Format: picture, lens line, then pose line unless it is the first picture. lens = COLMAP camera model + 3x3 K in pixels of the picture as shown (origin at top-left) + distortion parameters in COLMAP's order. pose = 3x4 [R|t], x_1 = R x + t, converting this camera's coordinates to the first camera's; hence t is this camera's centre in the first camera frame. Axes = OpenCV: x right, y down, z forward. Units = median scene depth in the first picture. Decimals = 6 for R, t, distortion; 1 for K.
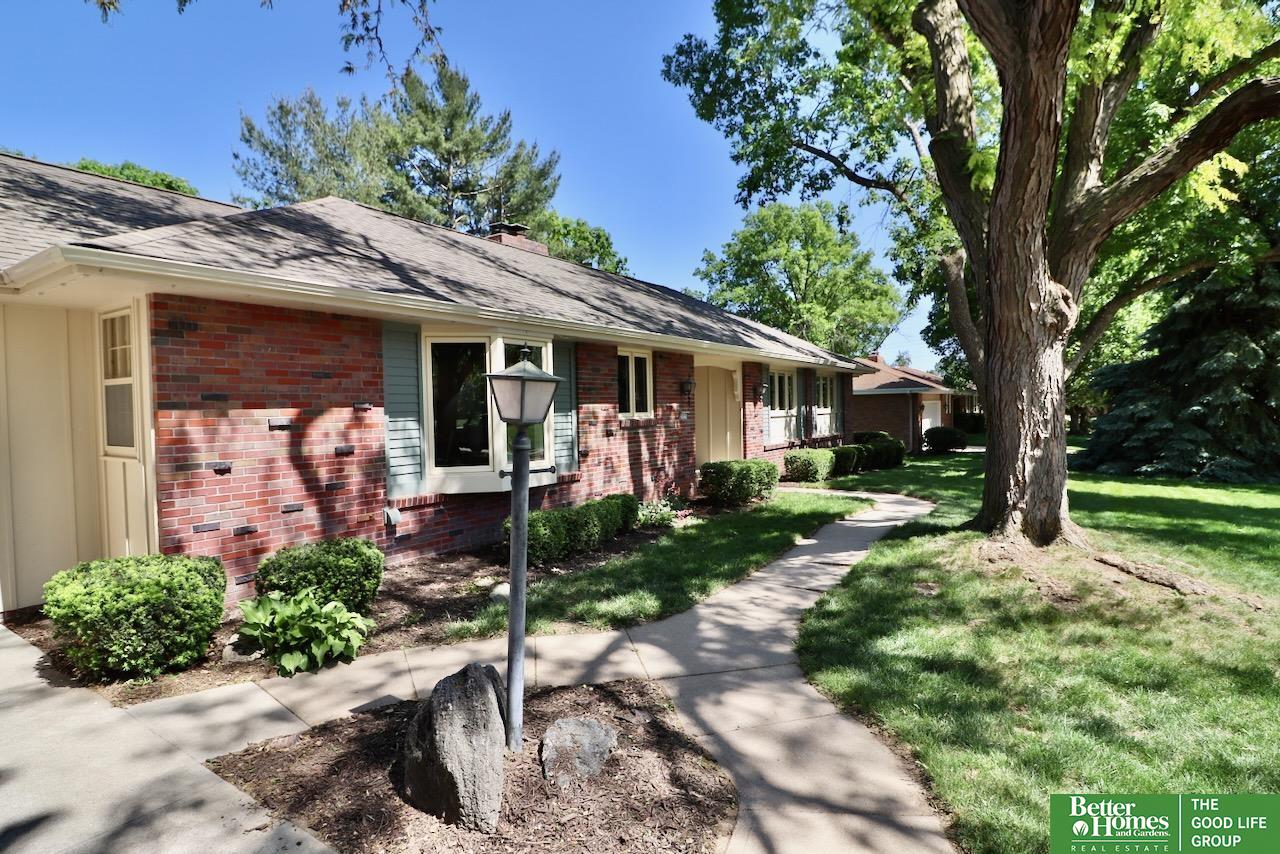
lens RADIAL K [[674.5, 0, 640.0], [0, 674.5, 427.0], [0, 0, 1]] dist [-0.006254, -0.001871]
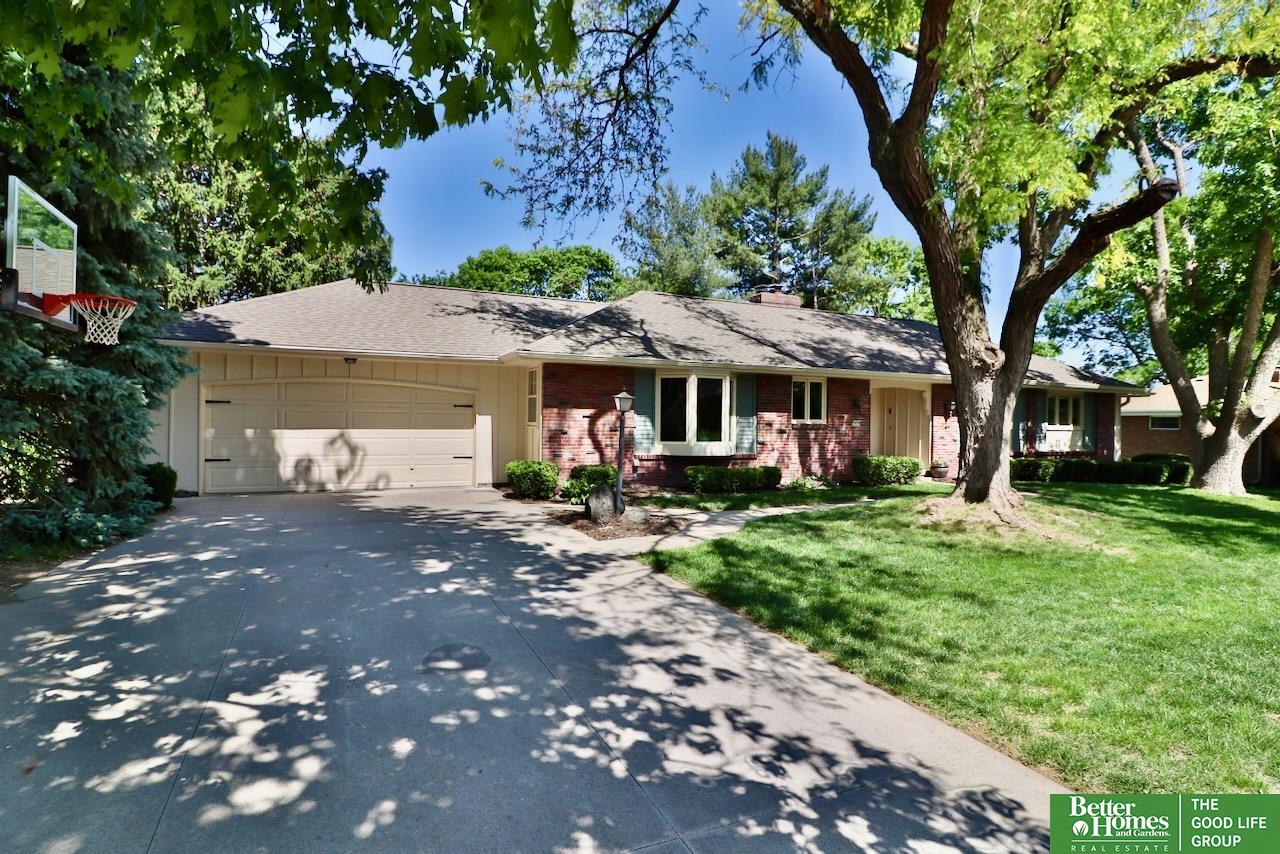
lens RADIAL K [[674.5, 0, 640.0], [0, 674.5, 427.0], [0, 0, 1]] dist [-0.006254, -0.001871]
pose [[0.859300, 0.031935, -0.510475, 0.452785], [-0.043315, 0.999007, -0.010416, 0.028106], [0.509635, 0.031062, 0.859830, -0.503504]]
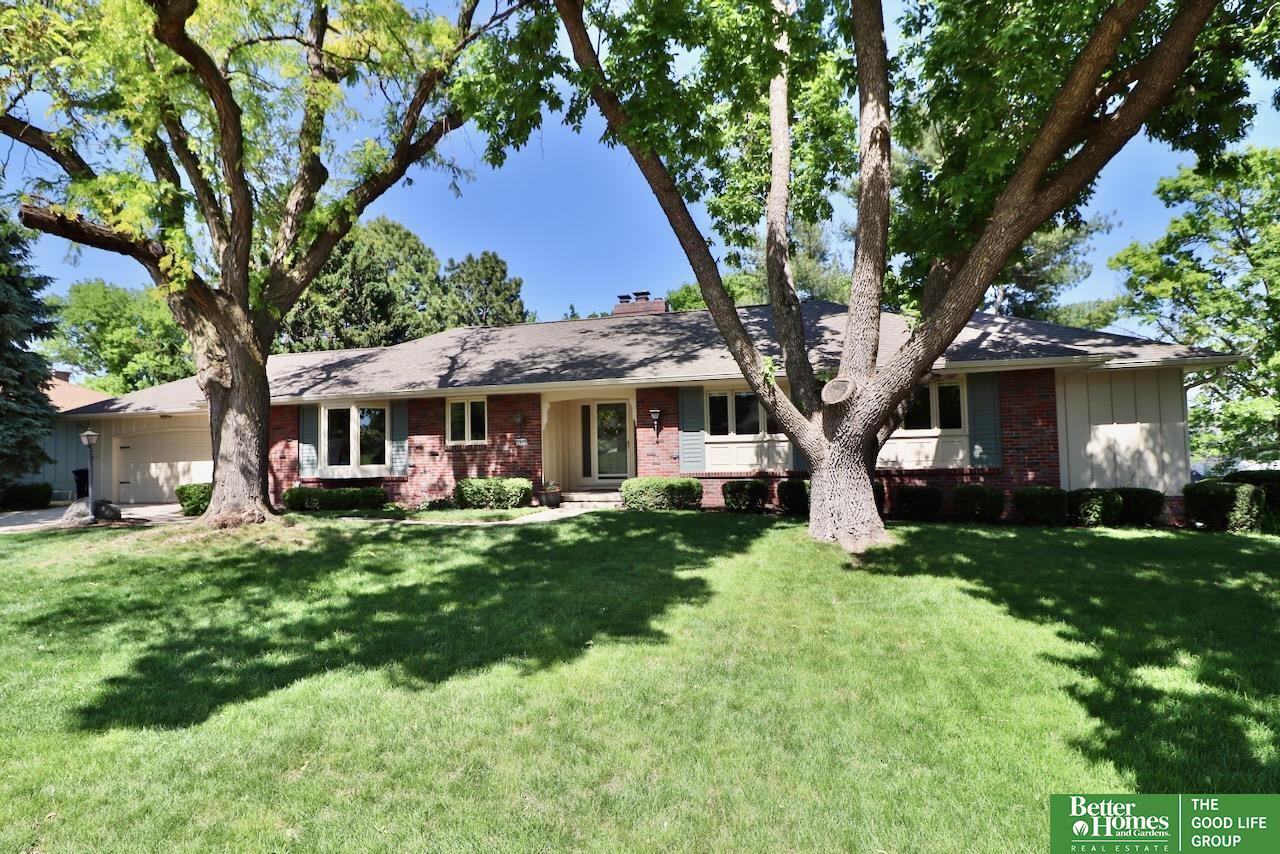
lens RADIAL K [[674.5, 0, 640.0], [0, 674.5, 427.0], [0, 0, 1]] dist [-0.006254, -0.001871]
pose [[0.330992, -0.022678, -0.943361, 1.554491], [-0.009132, 0.999587, -0.027233, -0.014967], [0.943589, 0.017629, 0.330648, 0.889014]]
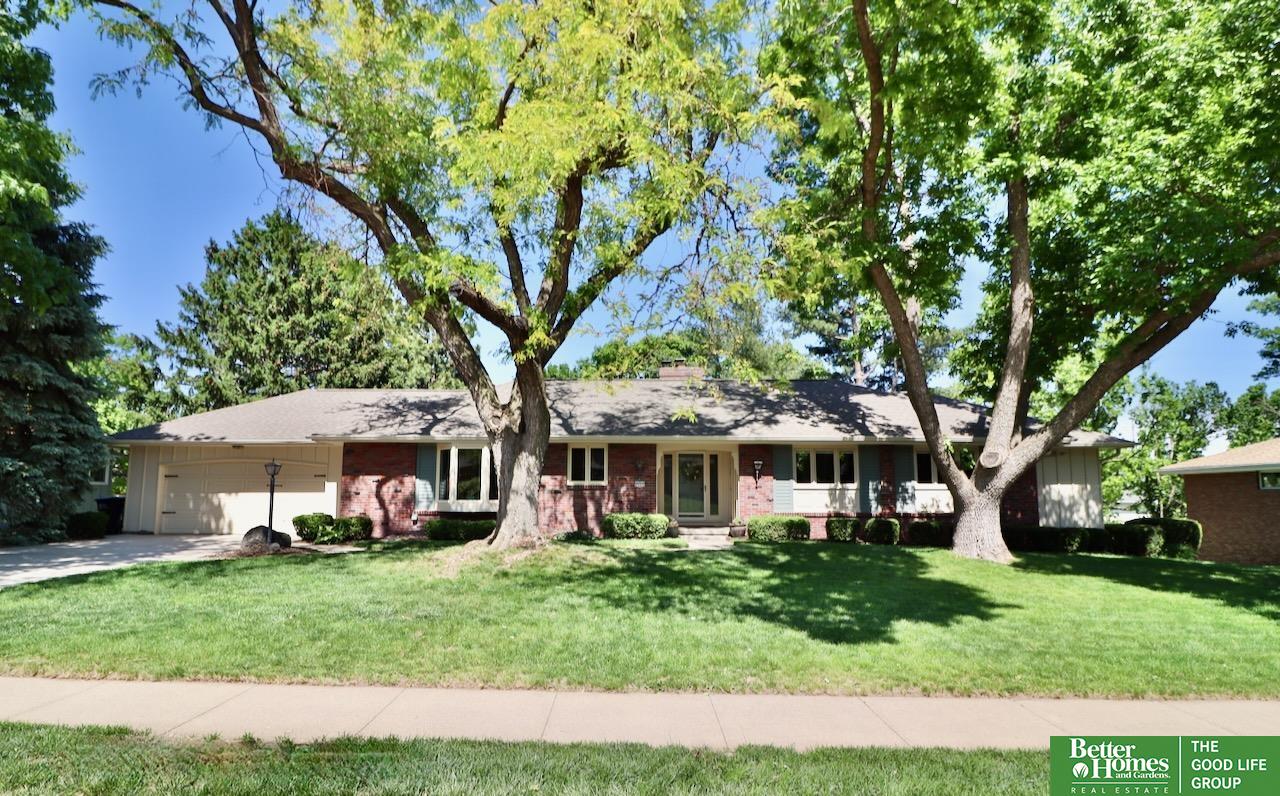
lens RADIAL K [[643.1, 0, 680.2], [0, 643.1, 432.6], [0, 0, 1]] dist [0.001239, 0.000229]
pose [[0.574985, -0.056102, -0.816238, 1.515846], [-0.037125, 0.994830, -0.094530, 0.000959], [0.817321, 0.084656, 0.569930, 0.251555]]
